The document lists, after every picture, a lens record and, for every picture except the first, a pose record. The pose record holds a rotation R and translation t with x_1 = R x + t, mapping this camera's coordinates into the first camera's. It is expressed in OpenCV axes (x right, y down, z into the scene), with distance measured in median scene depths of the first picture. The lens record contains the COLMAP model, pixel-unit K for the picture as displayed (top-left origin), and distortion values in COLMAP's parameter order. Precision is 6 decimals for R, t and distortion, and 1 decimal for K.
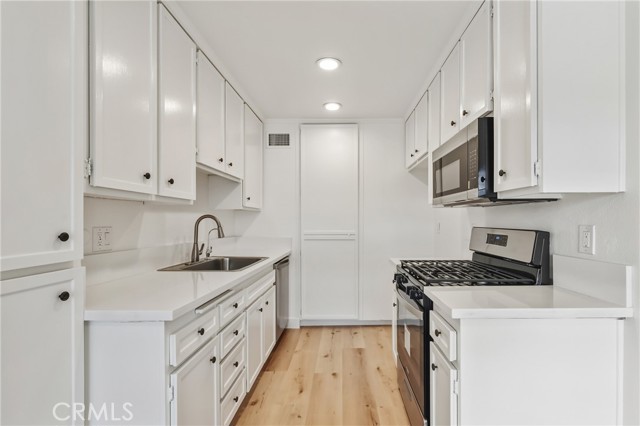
lens RADIAL K [[299.3, 0, 336.0], [0, 299.3, 222.3], [0, 0, 1]] dist [-0.002215, -0.000277]
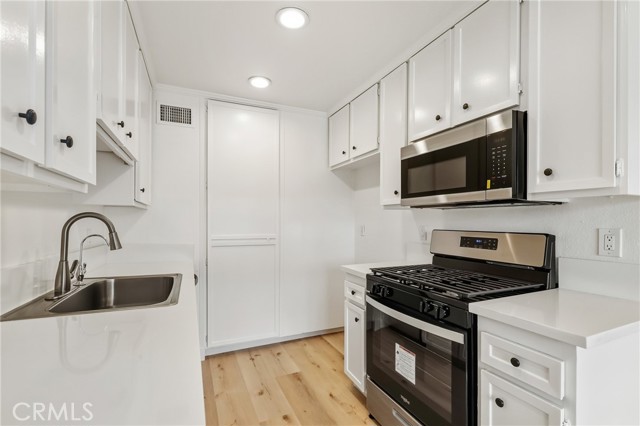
lens RADIAL K [[293.3, 0, 319.8], [0, 293.3, 223.9], [0, 0, 1]] dist [-0.000011, -0.000184]
pose [[0.907461, 0.002268, 0.420131, -0.249699], [-0.002339, 0.999997, -0.000347, -0.002113], [-0.420131, -0.000668, 0.907463, 0.259456]]
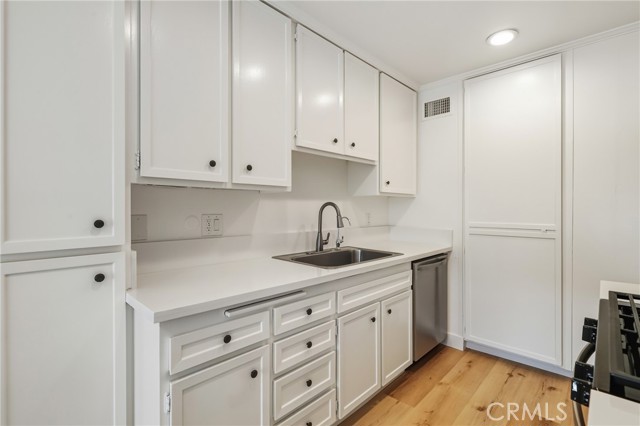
lens RADIAL K [[295.4, 0, 322.5], [0, 295.4, 210.0], [0, 0, 1]] dist [0.001210, 0.000031]
pose [[0.738746, 0.002952, -0.673977, 0.172585], [-0.002481, 0.999996, 0.001660, -0.002107], [0.673979, 0.000445, 0.738750, 0.302228]]
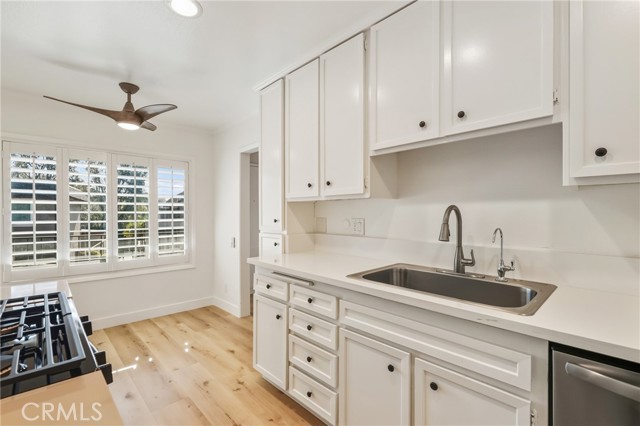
lens RADIAL K [[288.5, 0, 321.1], [0, 288.5, 215.8], [0, 0, 1]] dist [-0.000775, 0.000038]
pose [[-0.699459, 0.009790, -0.714606, 0.229459], [0.002662, 0.999935, 0.011093, -0.009088], [0.714668, 0.005857, -0.699439, 1.215020]]
